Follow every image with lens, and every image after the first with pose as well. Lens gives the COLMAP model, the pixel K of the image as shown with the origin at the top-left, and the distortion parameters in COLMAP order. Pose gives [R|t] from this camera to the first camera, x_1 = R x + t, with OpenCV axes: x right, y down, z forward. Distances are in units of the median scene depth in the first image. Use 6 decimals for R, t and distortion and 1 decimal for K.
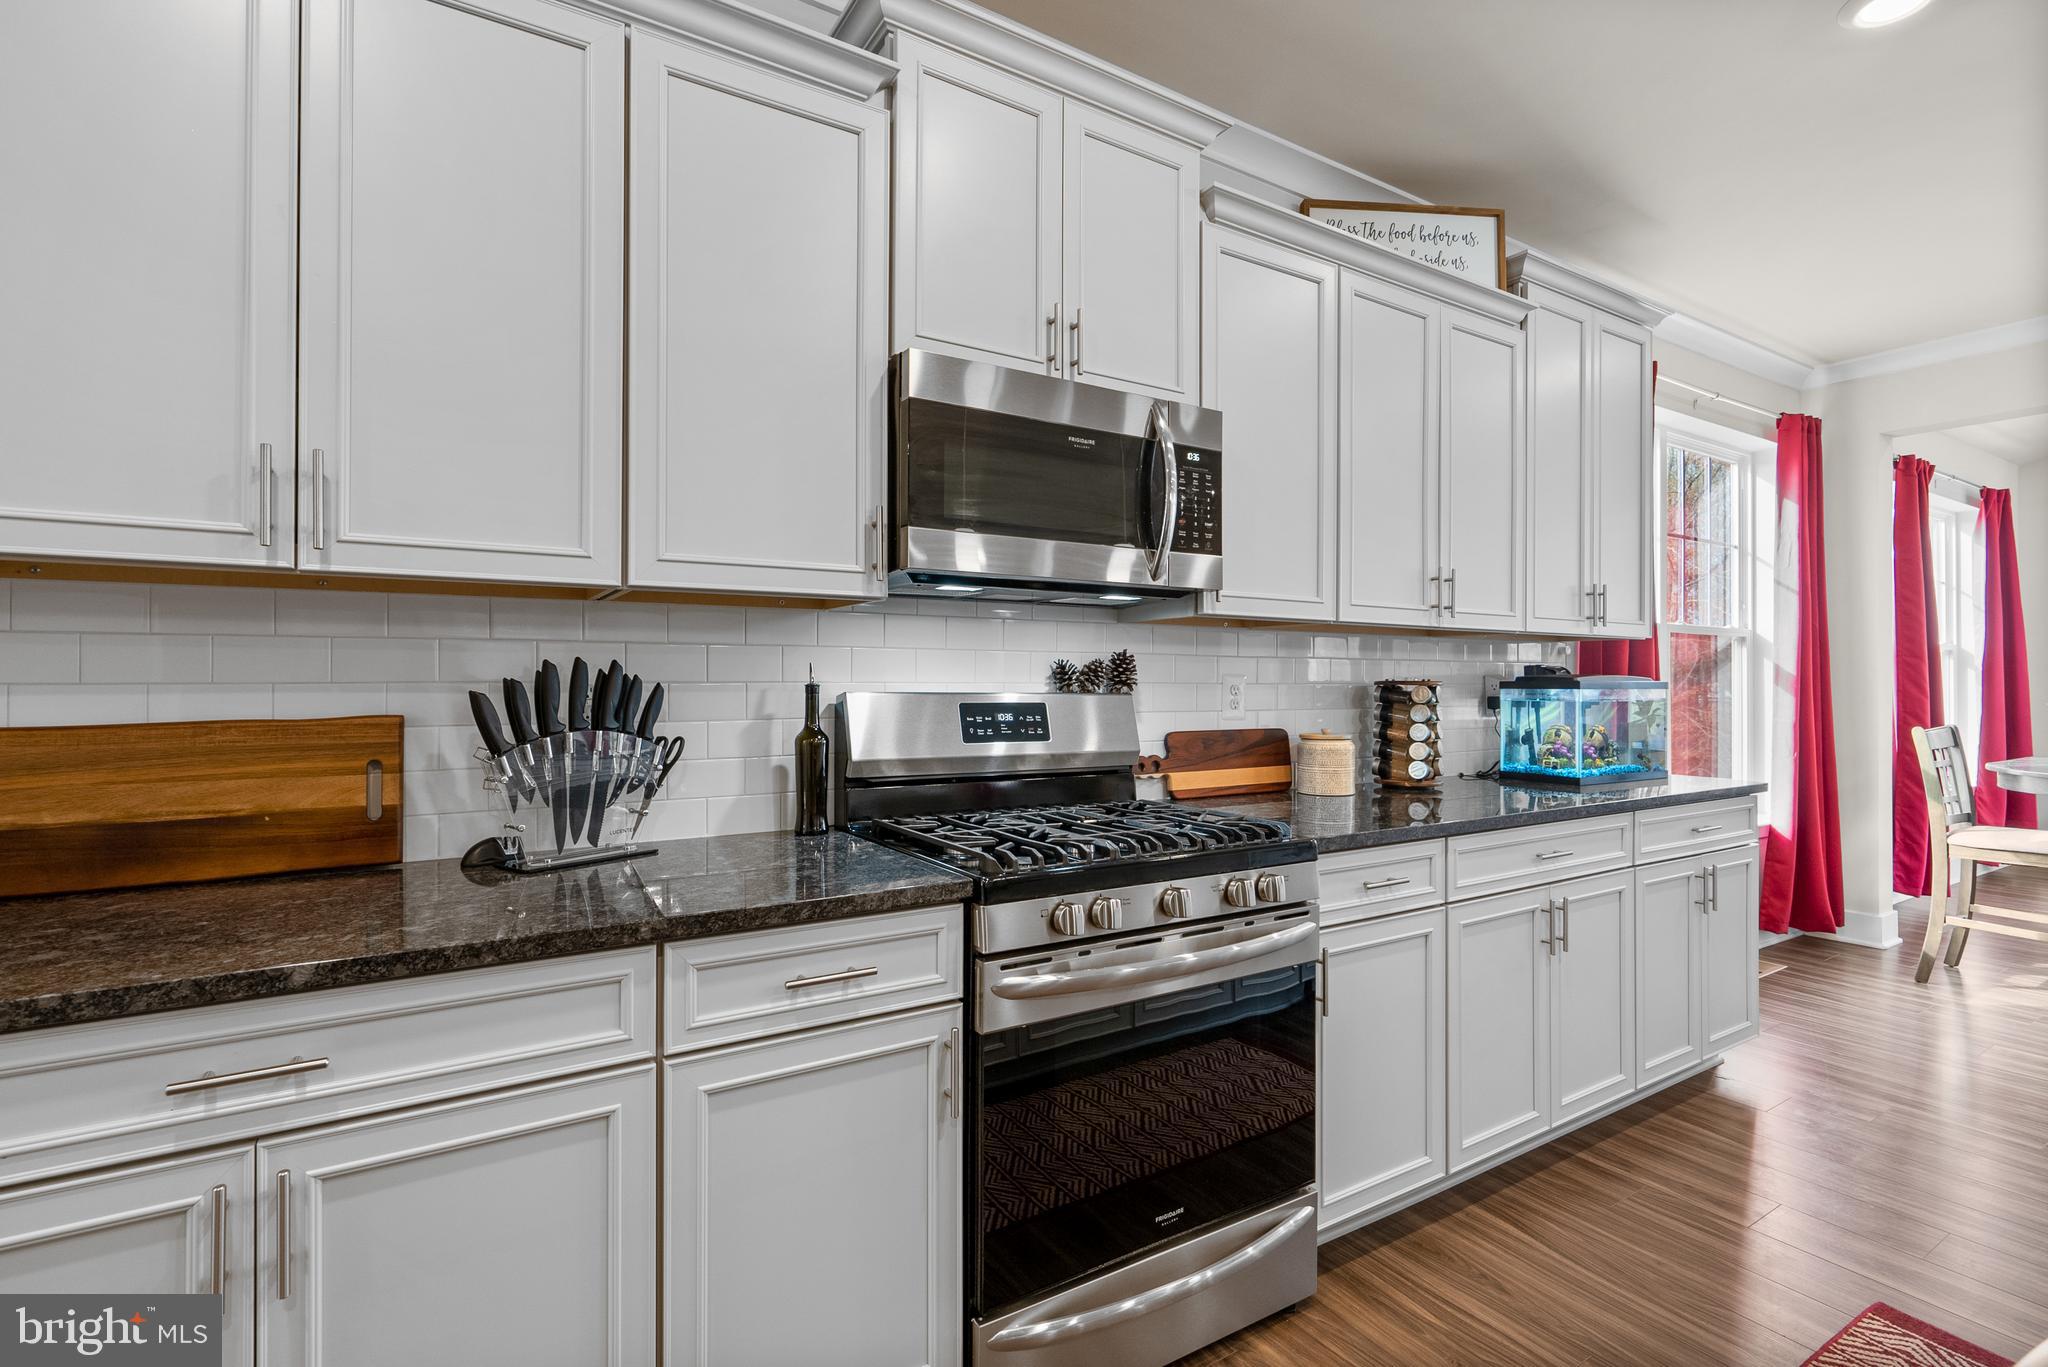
lens RADIAL K [[939.4, 0, 1028.1], [0, 939.4, 669.1], [0, 0, 1]] dist [-0.008679, 0.004199]
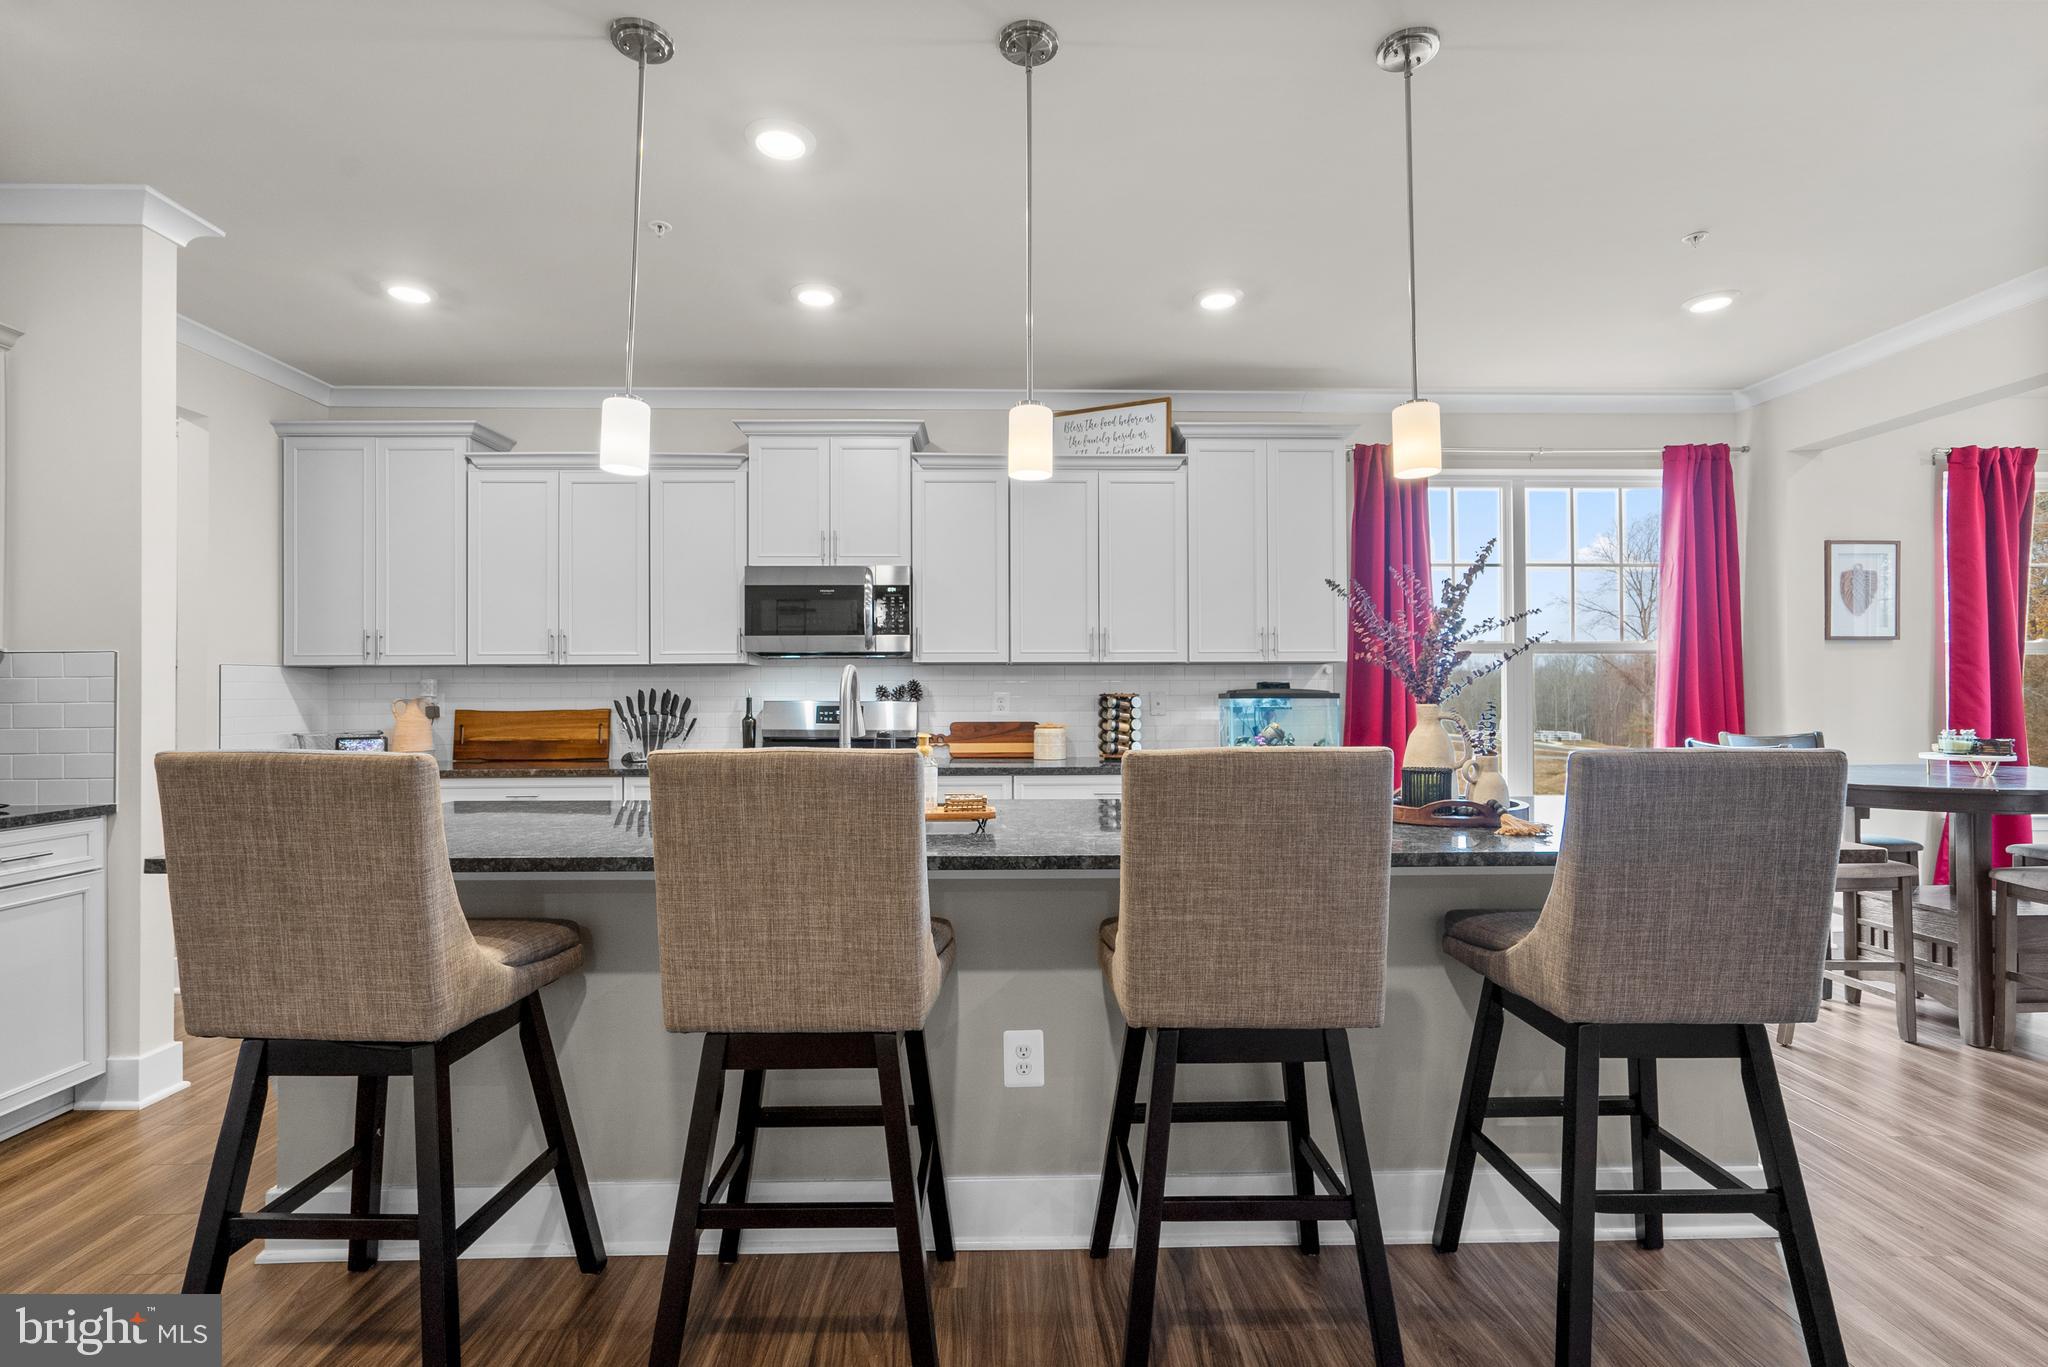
lens RADIAL K [[939.4, 0, 1021.1], [0, 939.4, 686.6], [0, 0, 1]] dist [-0.008679, 0.004199]
pose [[0.866734, -0.009607, -0.498678, 1.470418], [0.012631, 0.999917, 0.002690, -0.009152], [0.498611, -0.008630, 0.866783, -0.693508]]
